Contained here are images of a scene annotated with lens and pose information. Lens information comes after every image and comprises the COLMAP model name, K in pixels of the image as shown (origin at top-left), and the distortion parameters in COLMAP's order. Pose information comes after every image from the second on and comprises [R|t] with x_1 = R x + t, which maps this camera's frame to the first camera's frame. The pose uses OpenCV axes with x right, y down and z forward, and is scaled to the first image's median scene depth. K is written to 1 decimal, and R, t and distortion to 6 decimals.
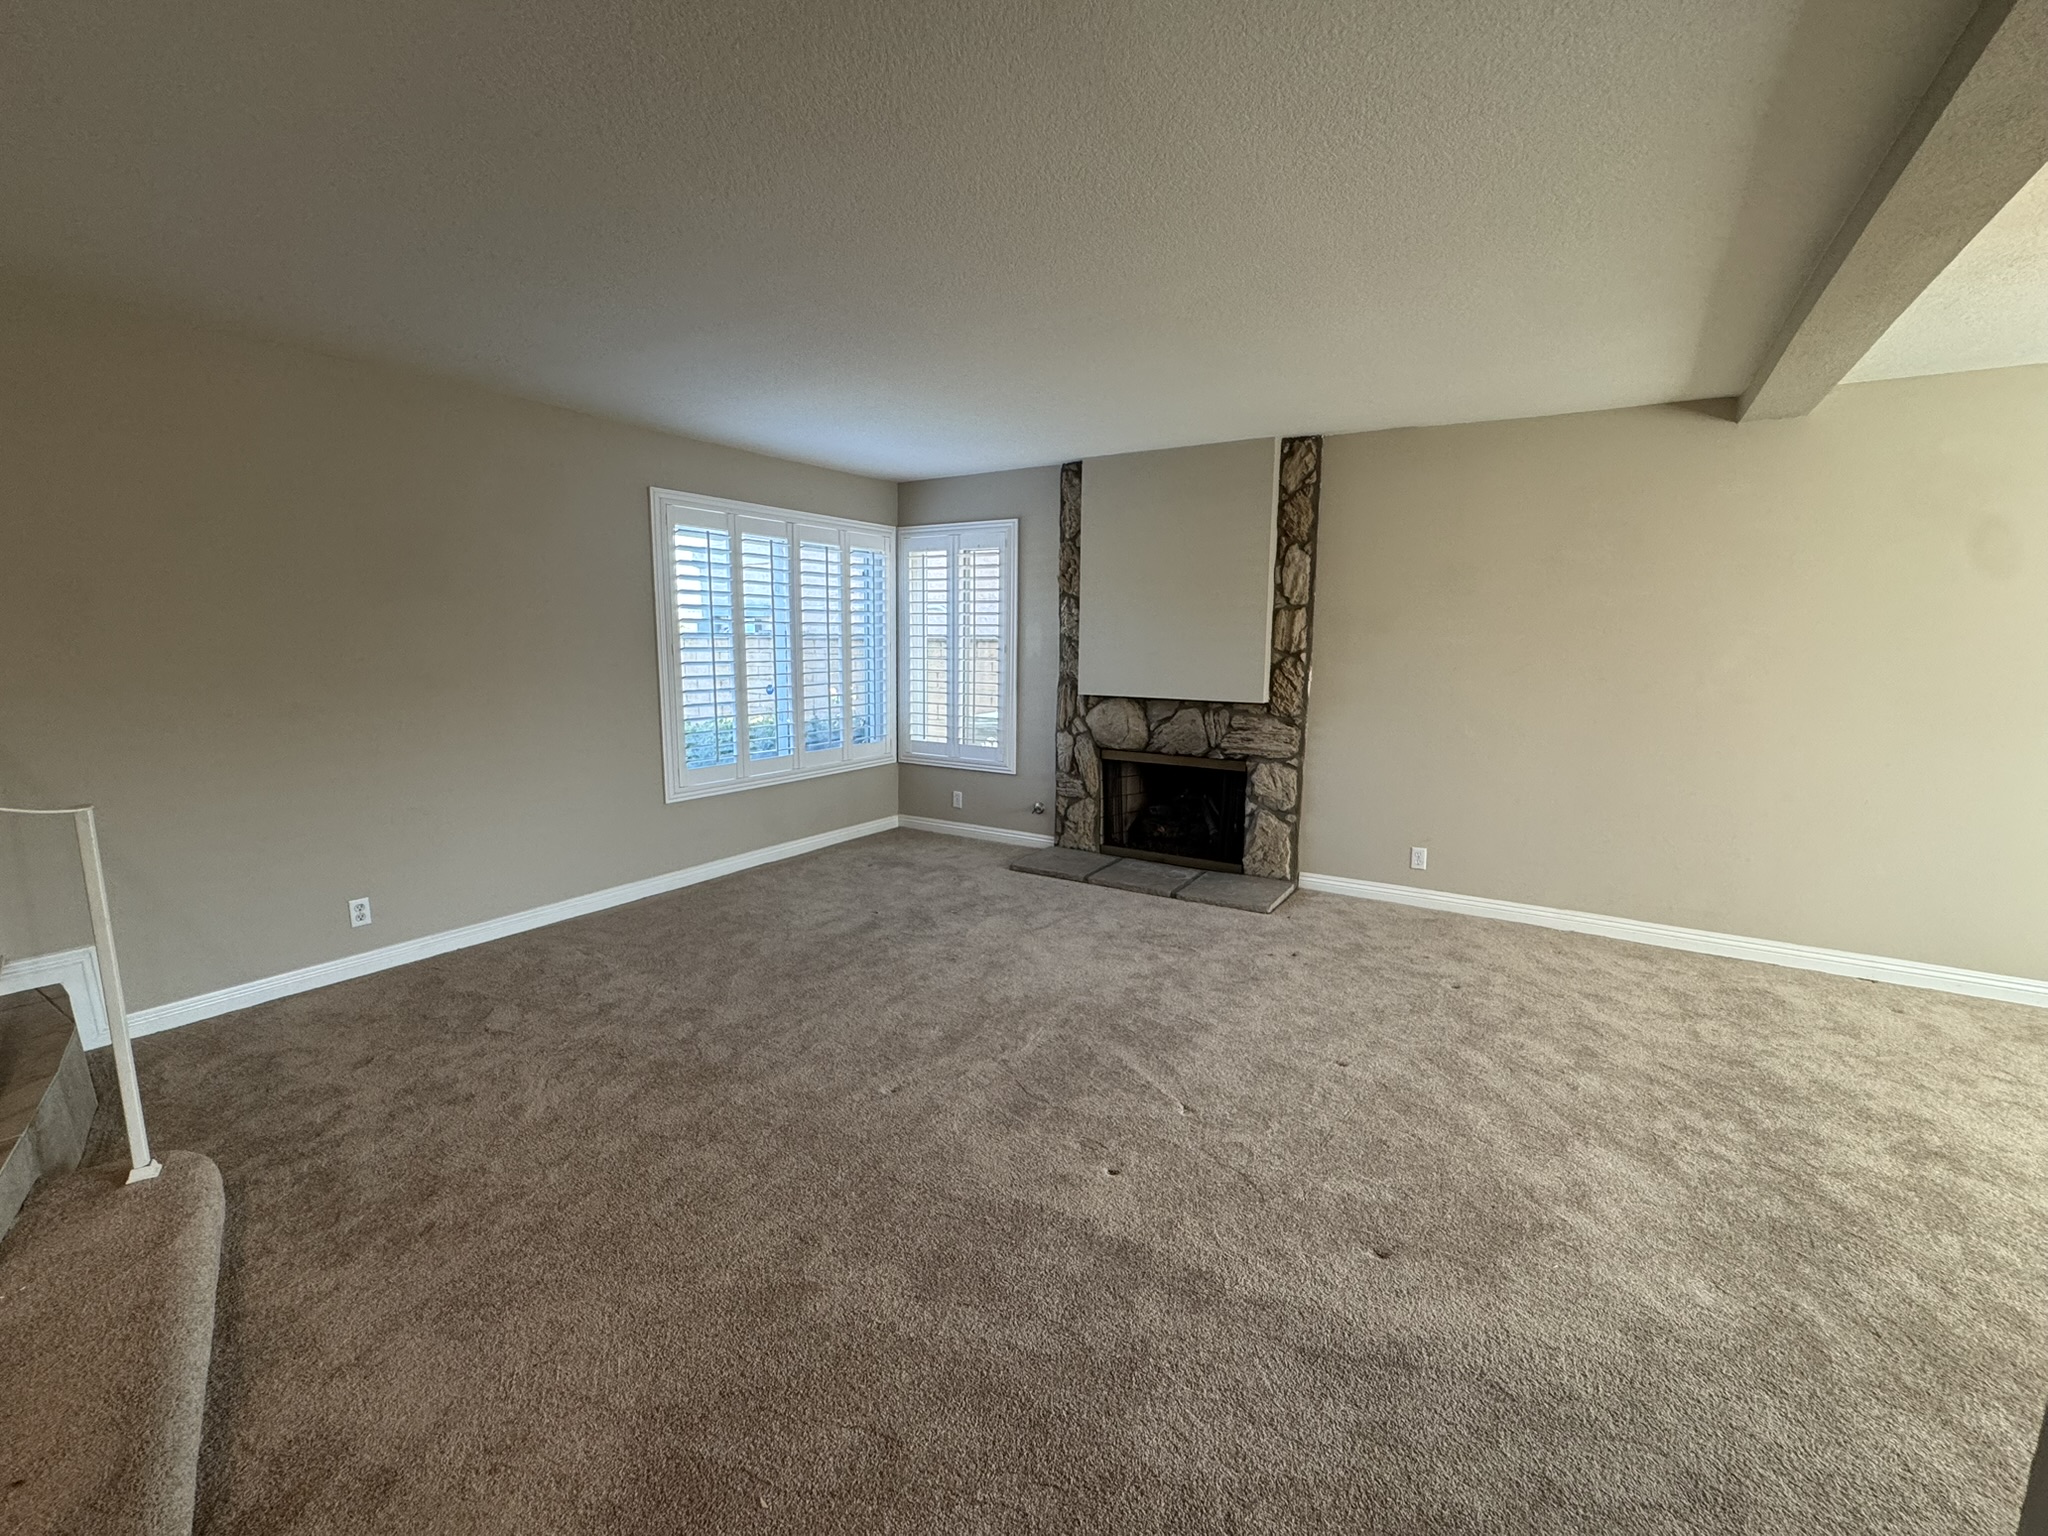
lens RADIAL K [[881.7, 0, 1032.8], [0, 881.7, 772.8], [0, 0, 1]] dist [0.001427, -0.000082]
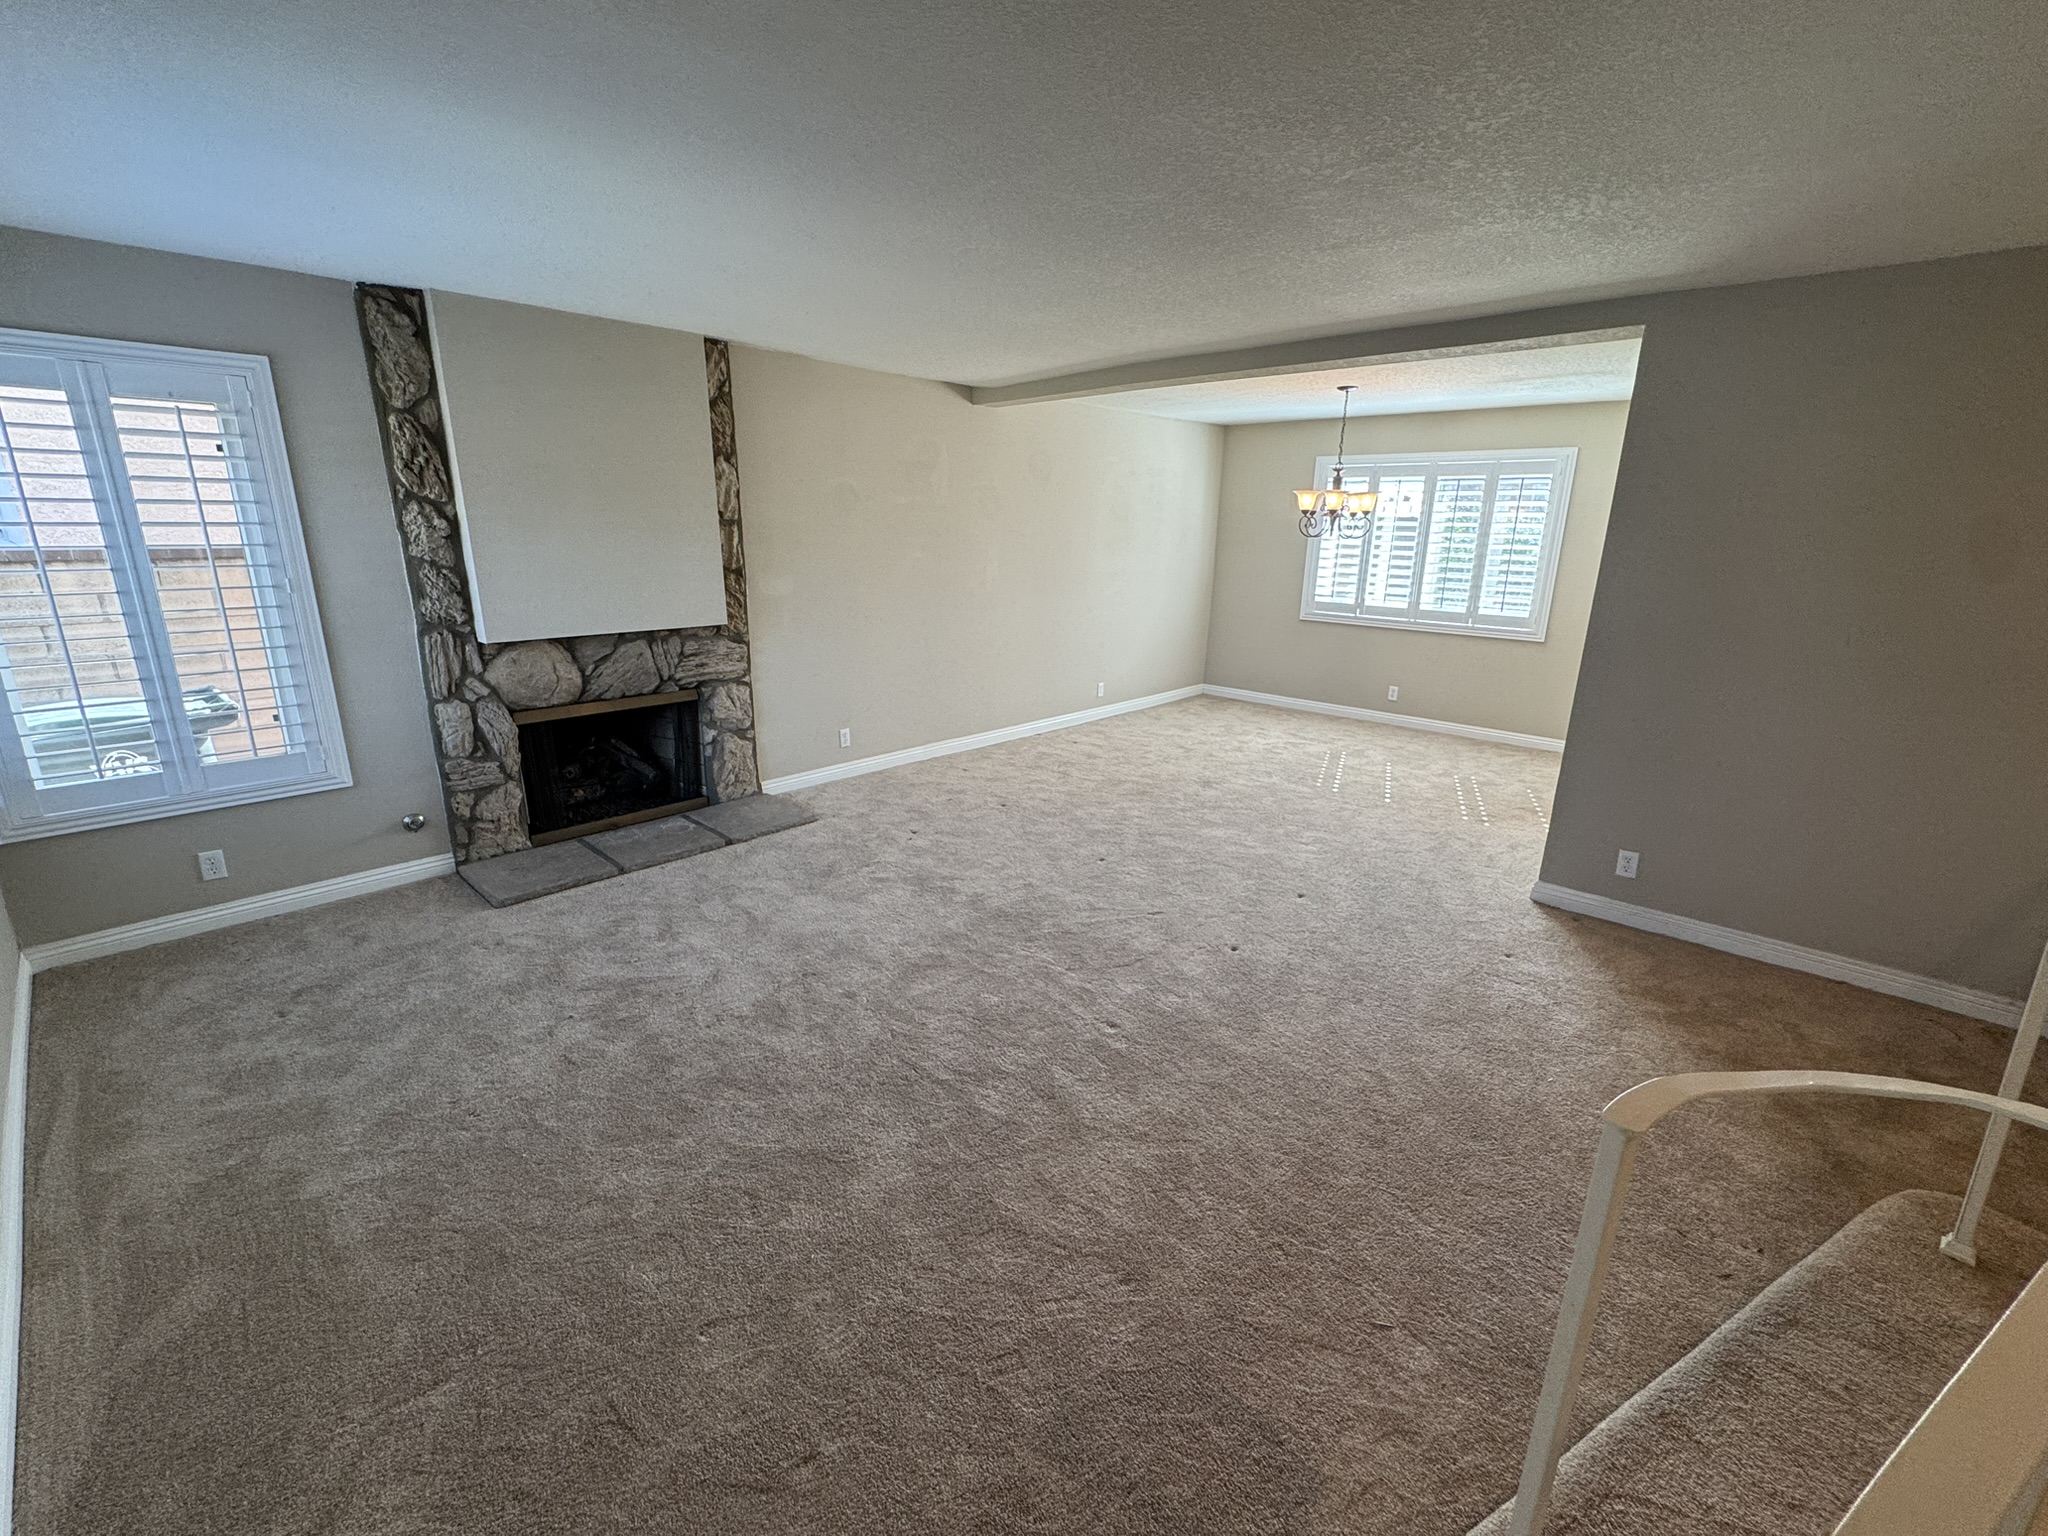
lens RADIAL K [[881.7, 0, 1032.8], [0, 881.7, 772.8], [0, 0, 1]] dist [0.001427, -0.000082]
pose [[0.191571, -0.279700, 0.940781, -0.602301], [0.133612, 0.957042, 0.257328, -0.121420], [-0.972342, 0.076403, 0.220712, 0.451187]]
